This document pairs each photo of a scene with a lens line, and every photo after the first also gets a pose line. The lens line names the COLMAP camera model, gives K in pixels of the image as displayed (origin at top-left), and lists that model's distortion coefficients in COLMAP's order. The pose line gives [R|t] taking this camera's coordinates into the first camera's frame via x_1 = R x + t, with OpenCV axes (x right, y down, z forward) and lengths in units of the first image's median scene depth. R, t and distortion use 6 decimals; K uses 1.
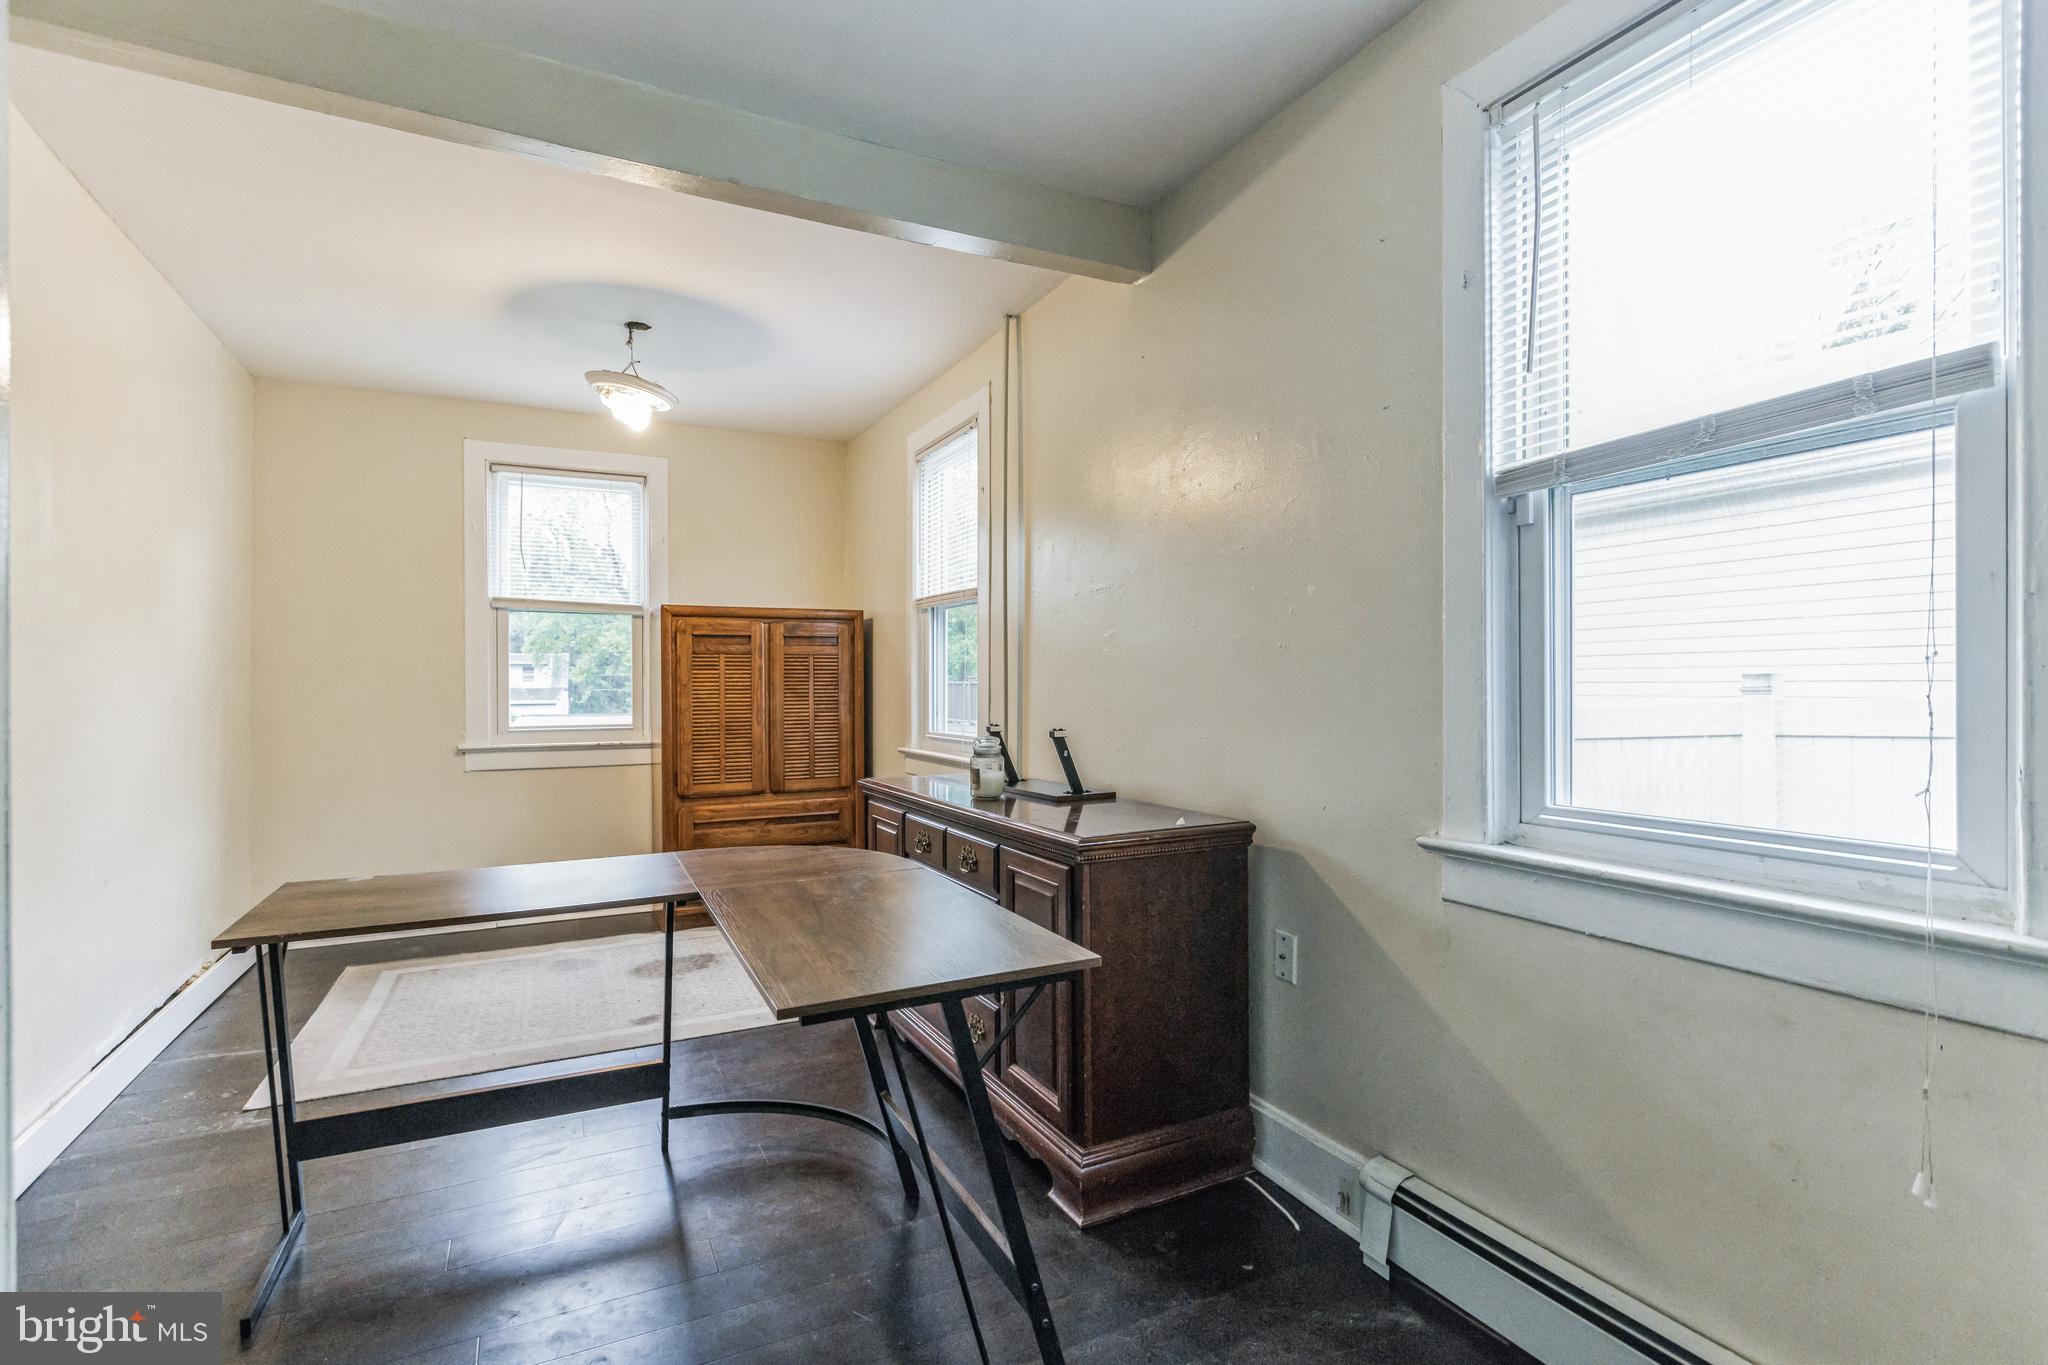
lens RADIAL K [[965.0, 0, 1023.1], [0, 965.0, 681.2], [0, 0, 1]] dist [-0.002498, -0.002134]
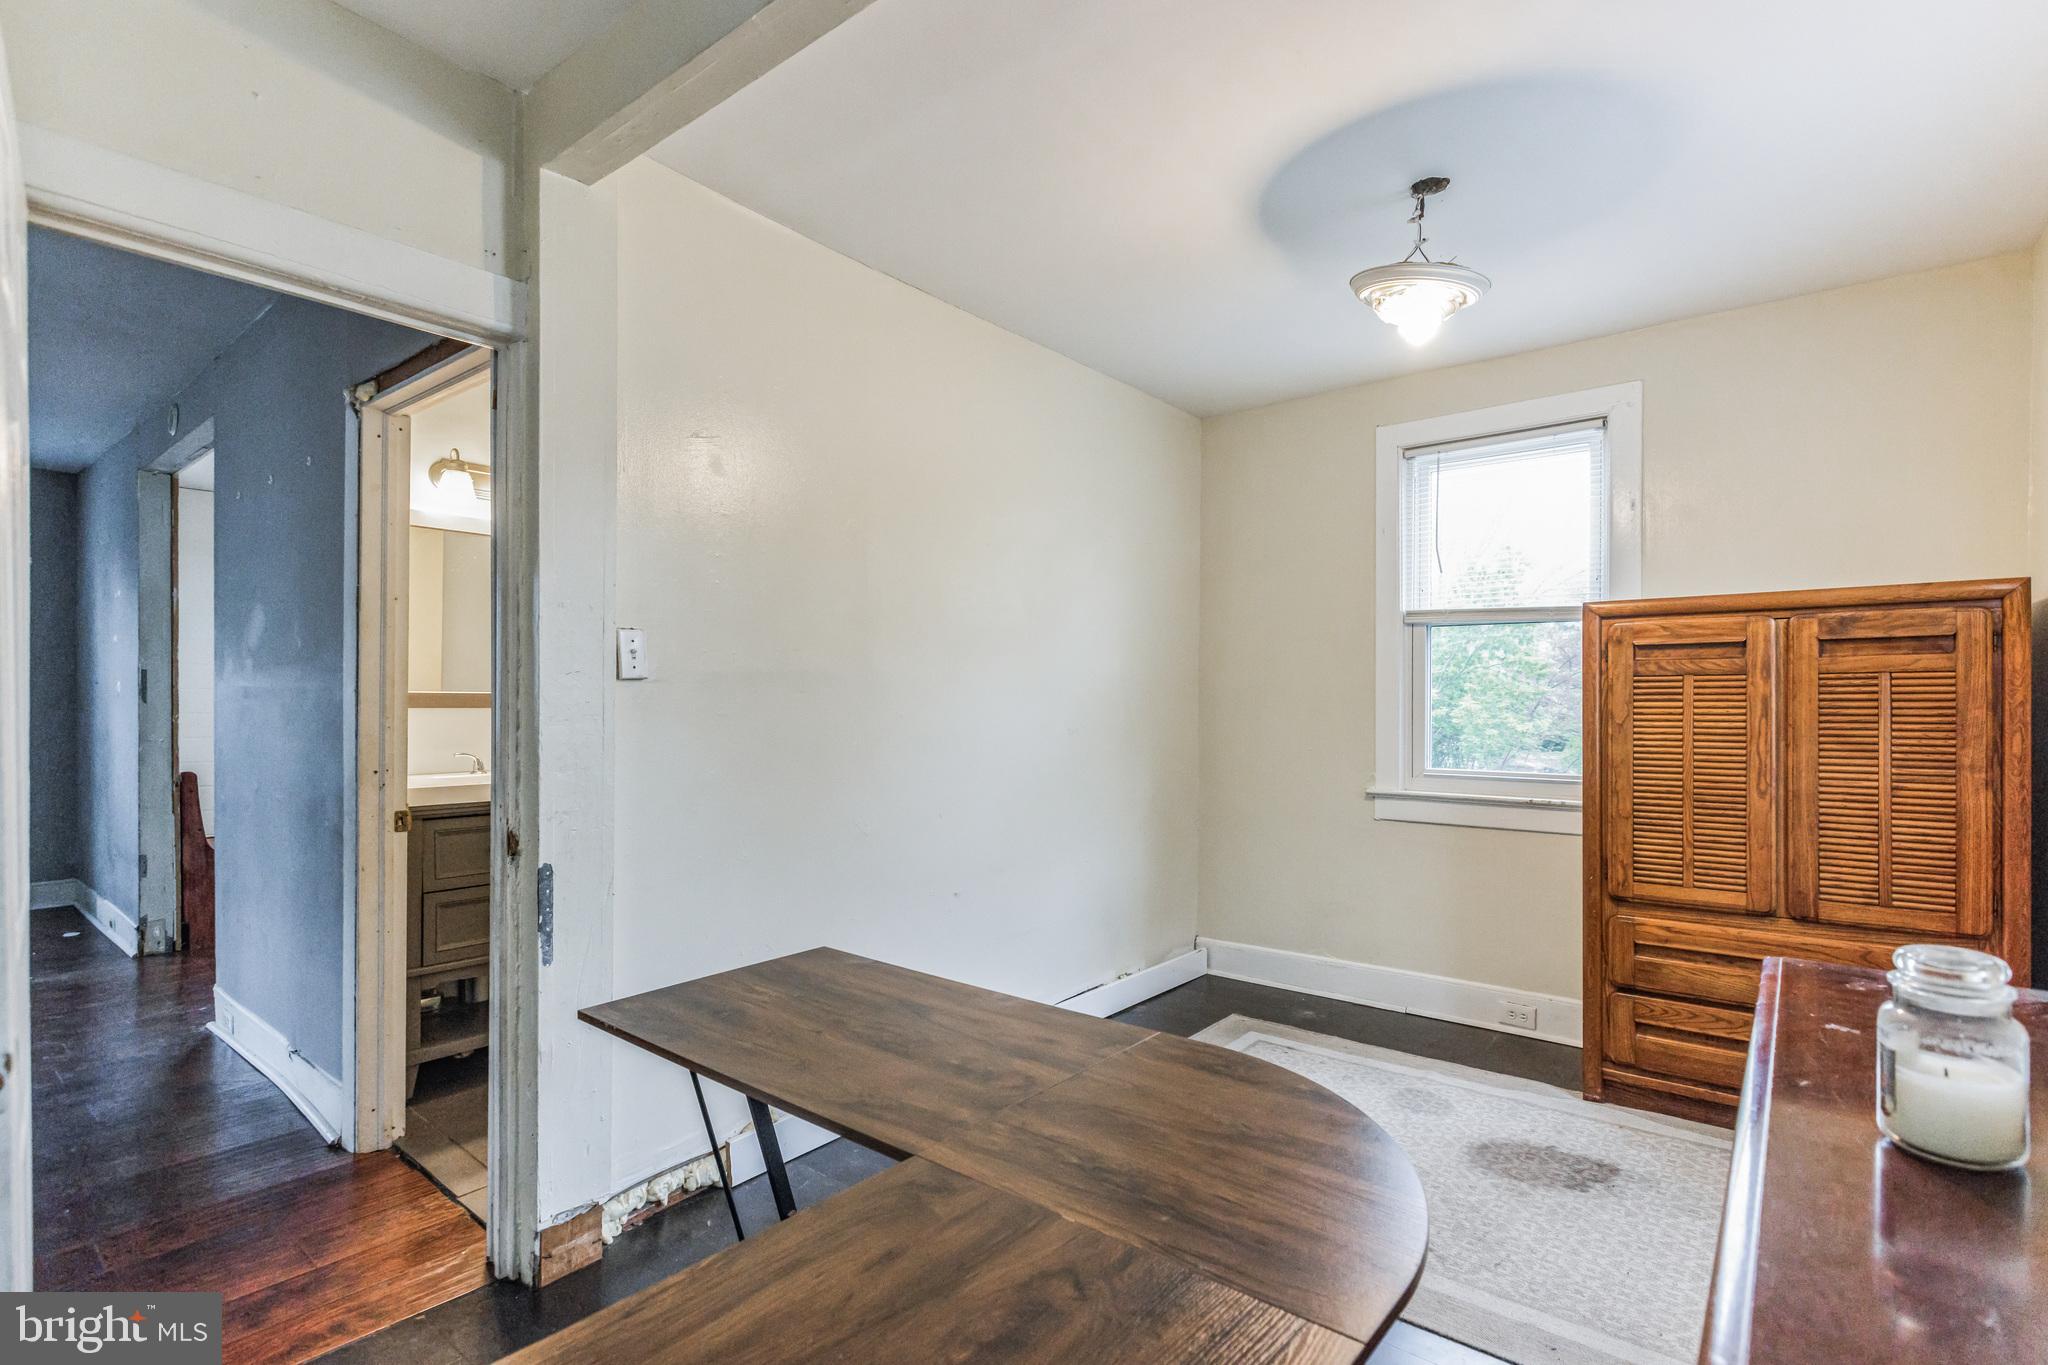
lens RADIAL K [[965.0, 0, 1019.9], [0, 965.0, 704.1], [0, 0, 1]] dist [-0.002498, -0.002134]
pose [[0.406962, 0.007489, -0.913414, 0.069881], [-0.000825, 0.999969, 0.007831, -0.014055], [0.913445, -0.002433, 0.406956, 0.363662]]
